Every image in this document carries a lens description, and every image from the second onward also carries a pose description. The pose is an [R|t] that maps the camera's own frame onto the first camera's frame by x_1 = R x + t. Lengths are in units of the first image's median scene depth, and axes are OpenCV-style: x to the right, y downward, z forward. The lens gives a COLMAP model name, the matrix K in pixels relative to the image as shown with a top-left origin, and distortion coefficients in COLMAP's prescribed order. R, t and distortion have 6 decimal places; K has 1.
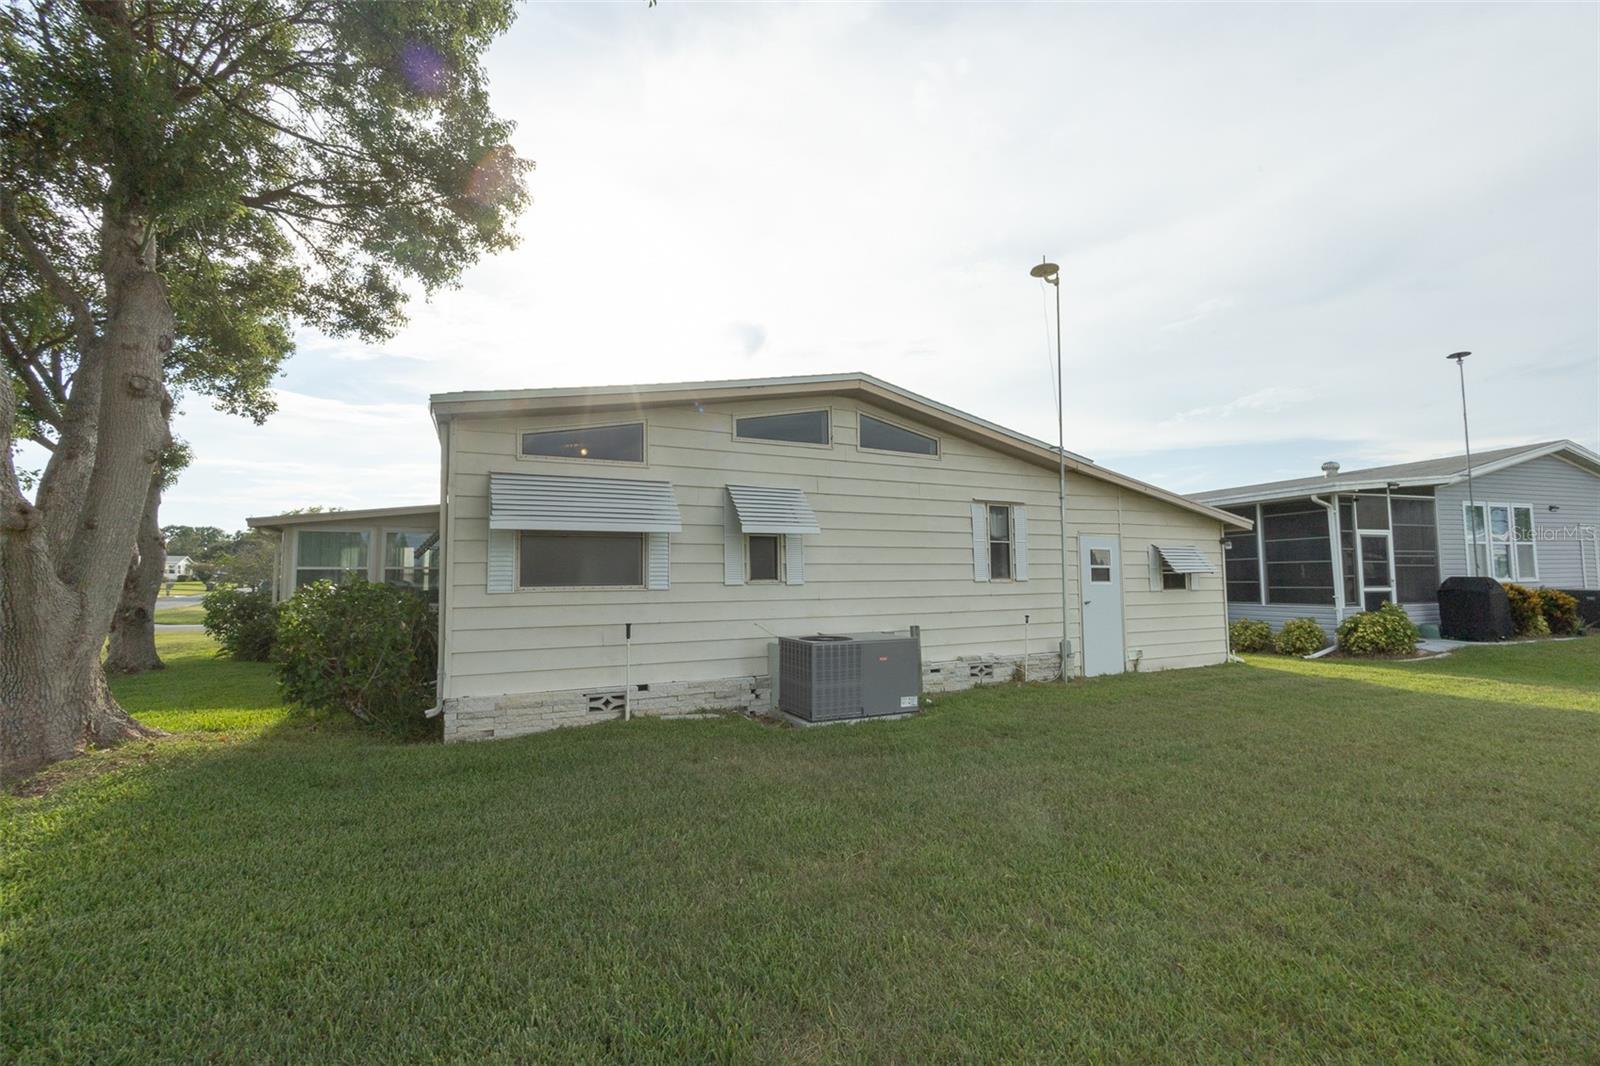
lens RADIAL K [[679.8, 0, 800.0], [0, 679.8, 533.0], [0, 0, 1]] dist [-0.006977, -0.000555]
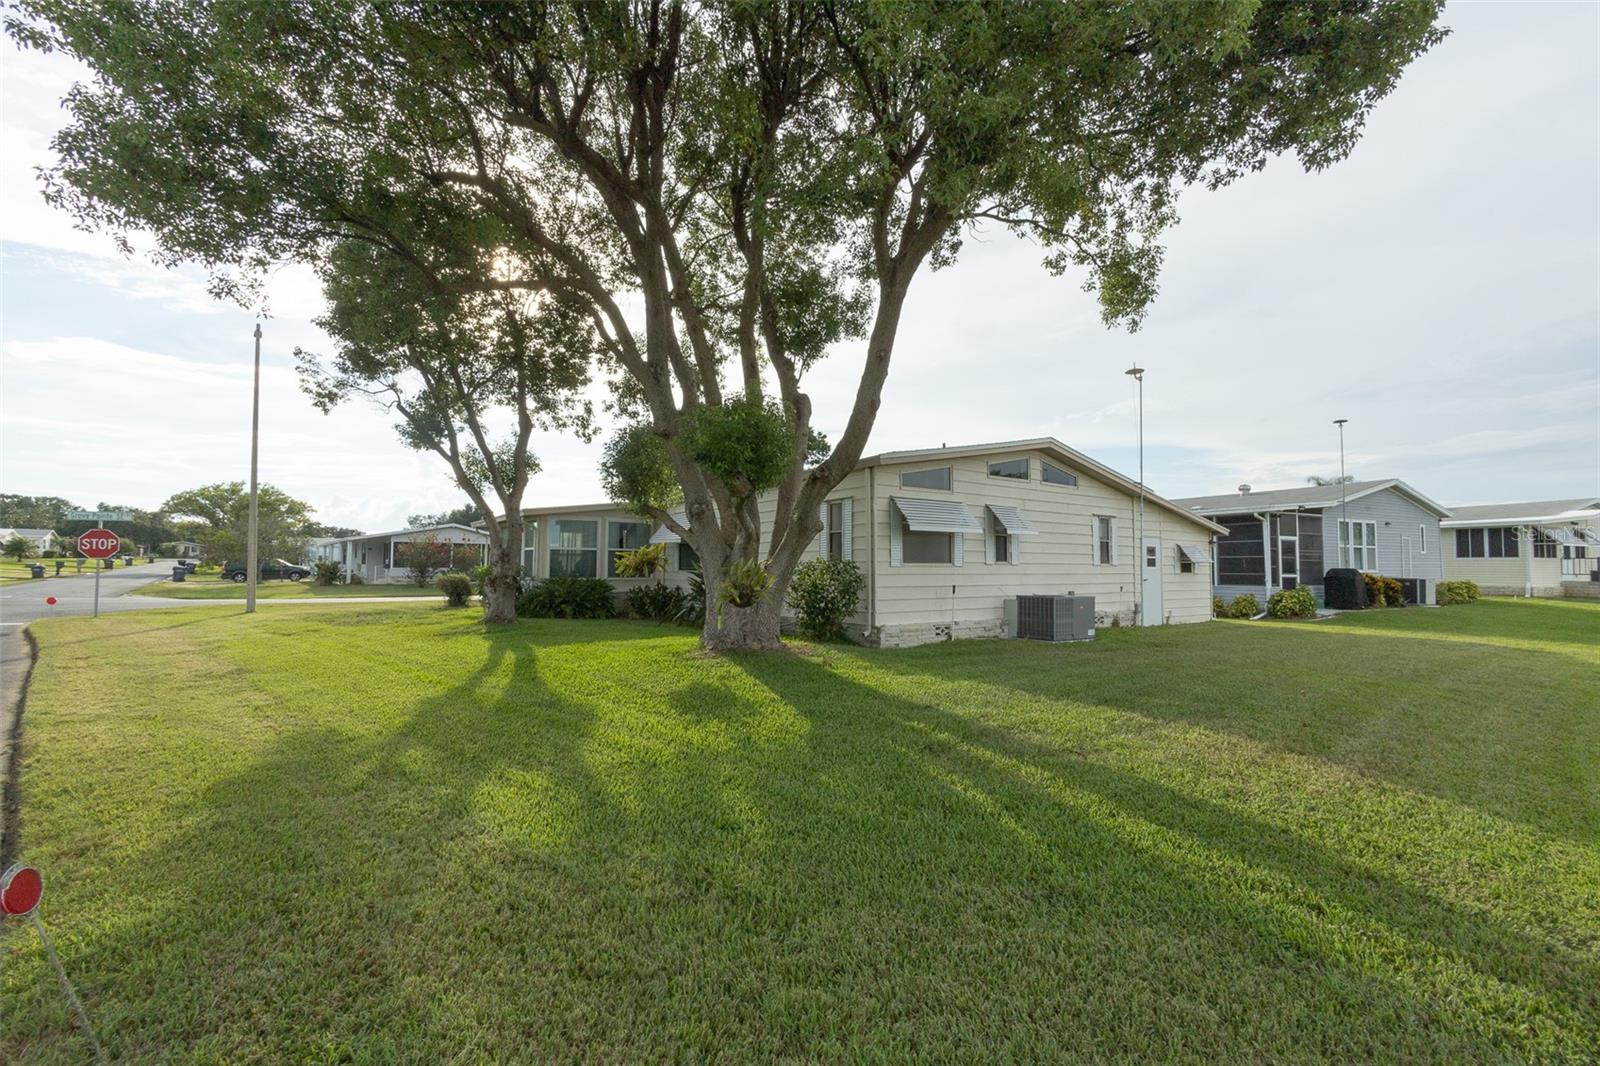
lens RADIAL K [[679.8, 0, 800.0], [0, 679.8, 533.0], [0, 0, 1]] dist [-0.006977, -0.000555]
pose [[0.988161, 0.022404, 0.151773, -0.603907], [-0.025111, 0.999557, 0.015946, -0.011918], [-0.151349, -0.019569, 0.988287, -0.433566]]
